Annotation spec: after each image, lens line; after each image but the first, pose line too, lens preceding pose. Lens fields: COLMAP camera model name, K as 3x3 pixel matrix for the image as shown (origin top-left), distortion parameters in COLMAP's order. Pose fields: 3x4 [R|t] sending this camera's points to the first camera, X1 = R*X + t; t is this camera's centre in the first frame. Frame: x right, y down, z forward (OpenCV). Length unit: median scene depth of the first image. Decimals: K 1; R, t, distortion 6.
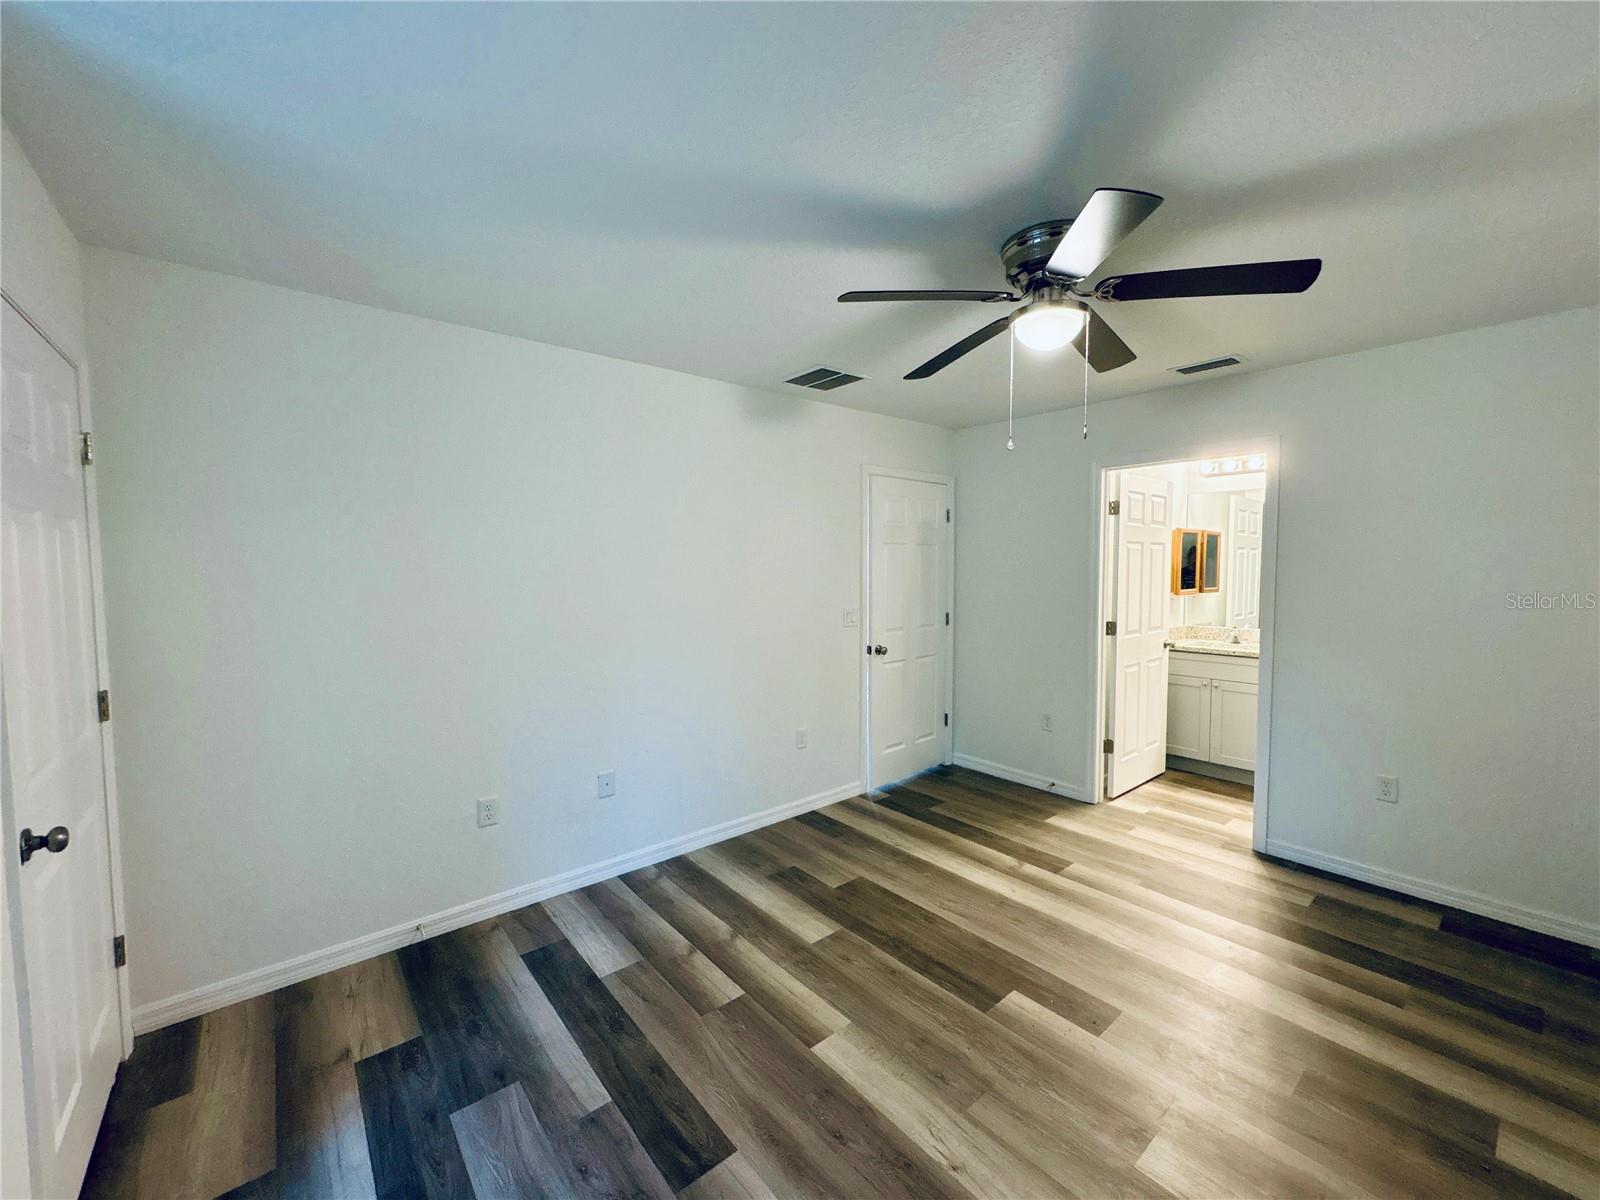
lens RADIAL K [[636.7, 0, 798.9], [0, 636.7, 595.6], [0, 0, 1]] dist [0.000696, 0.000152]
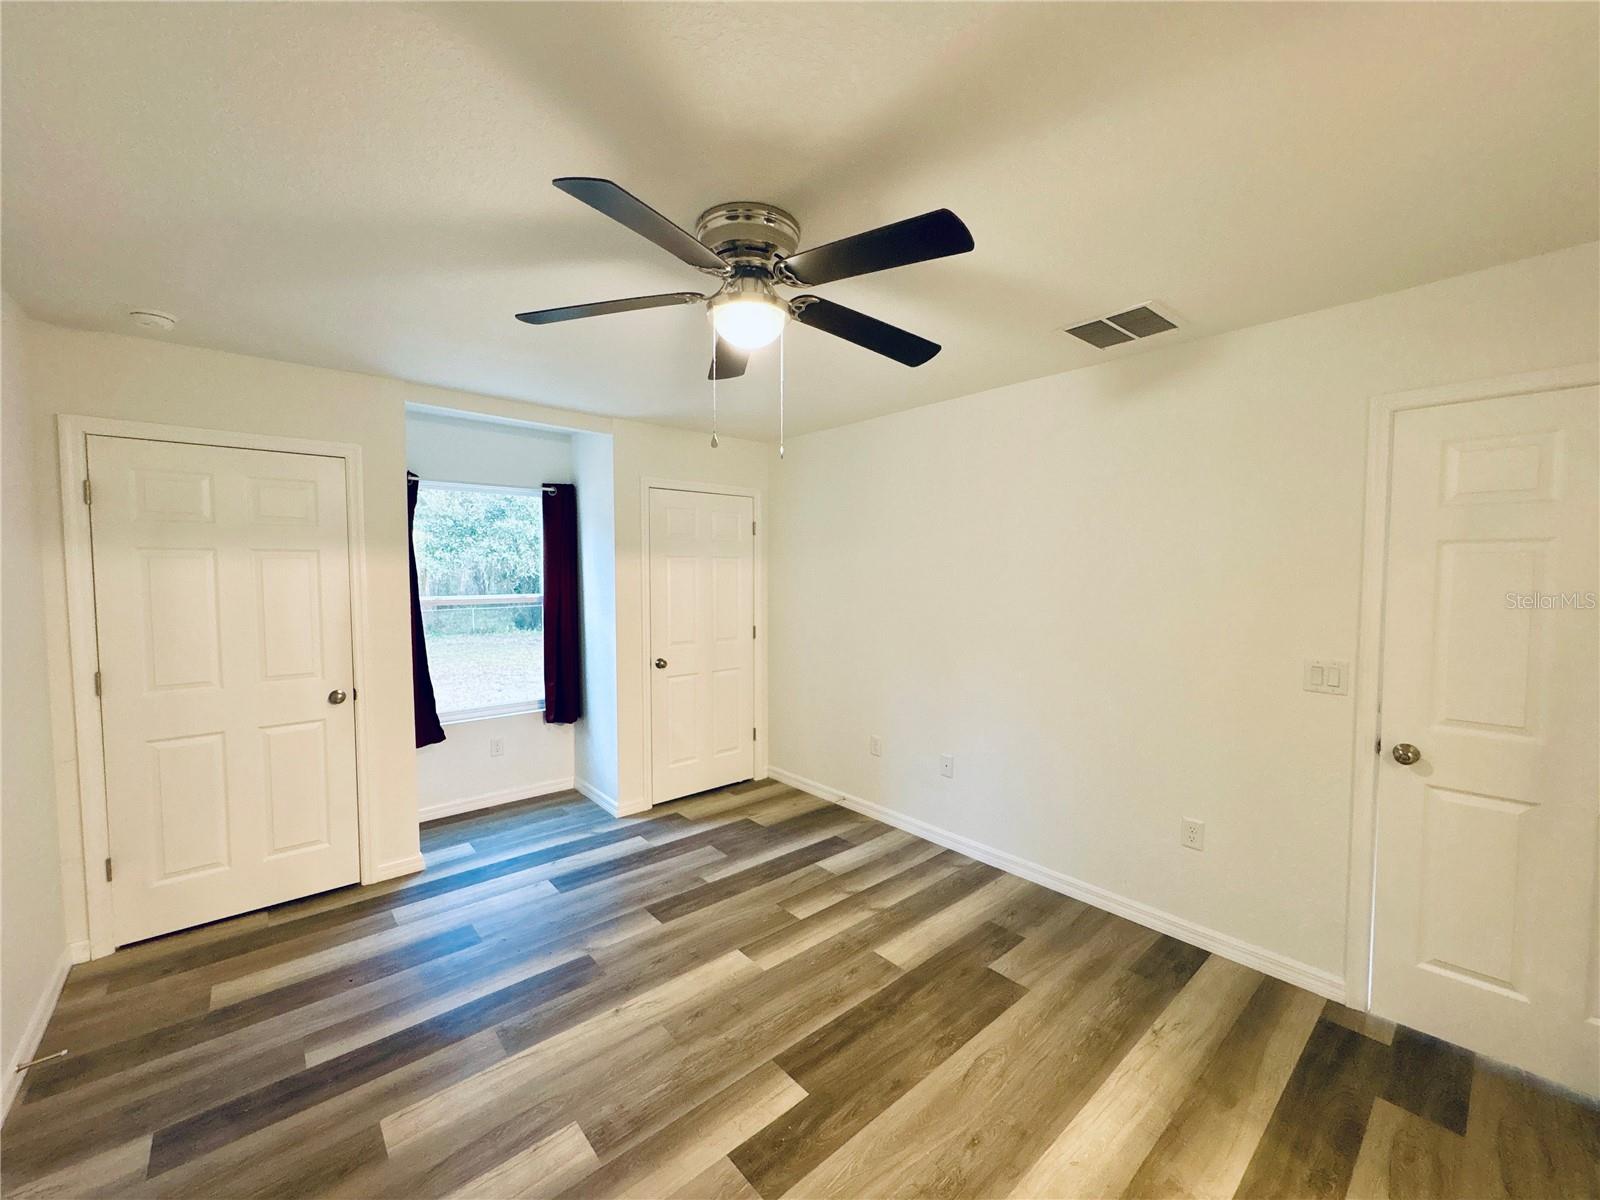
lens RADIAL K [[636.7, 0, 800.7], [0, 636.7, 589.4], [0, 0, 1]] dist [0.000696, 0.000152]
pose [[0.022182, 0.032356, -0.999230, 1.002525], [-0.053536, 0.998081, 0.031131, -0.056108], [0.998320, 0.052804, 0.023872, 0.815866]]
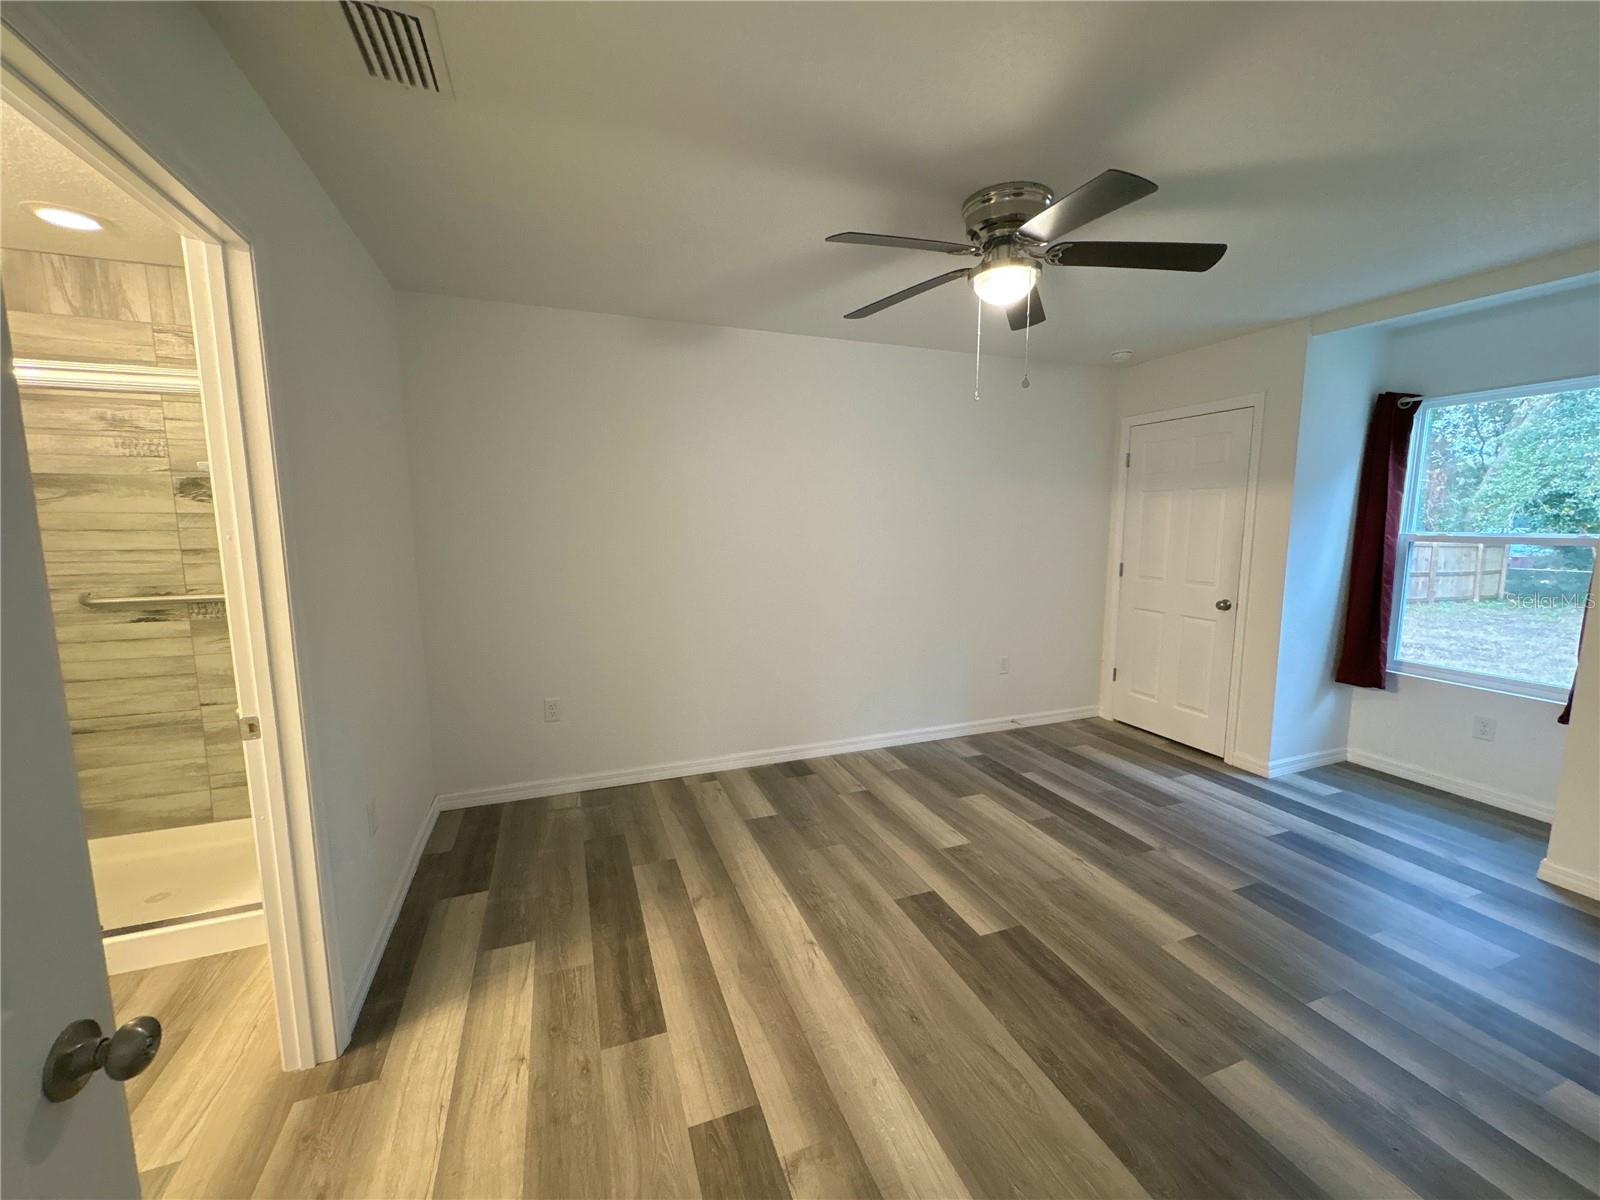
lens RADIAL K [[636.7, 0, 801.2], [0, 636.7, 596.1], [0, 0, 1]] dist [0.000696, 0.000152]
pose [[-0.946110, -0.037246, 0.321697, 0.264553], [0.019577, 0.984970, 0.171614, -0.067409], [-0.323254, 0.168664, -0.931160, 1.679982]]
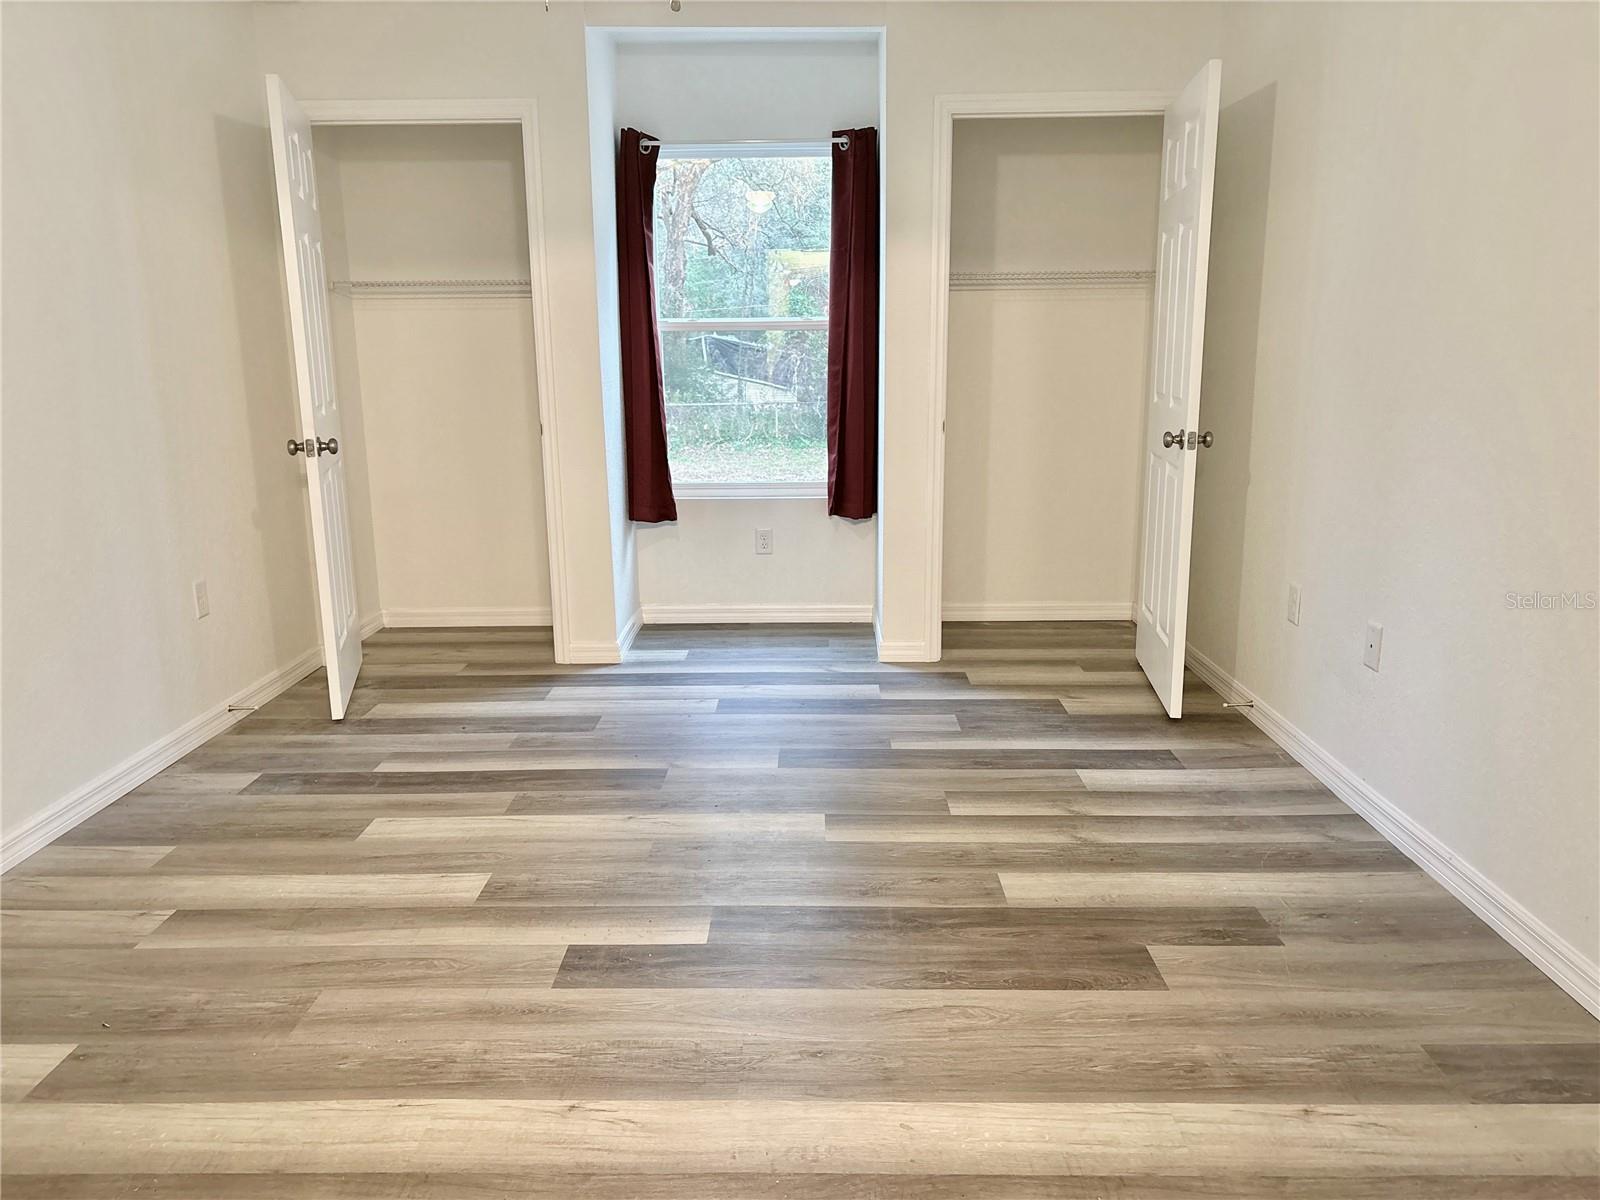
lens RADIAL K [[1209.4, 0, 801.1], [0, 1209.4, 602.1], [0, 0, 1]] dist [0.043314, -0.042082]
pose [[-0.648535, 0.166707, -0.742705, 0.945210], [-0.029004, 0.969602, 0.242962, 0.019057], [0.760632, 0.179111, -0.623986, 1.510790]]
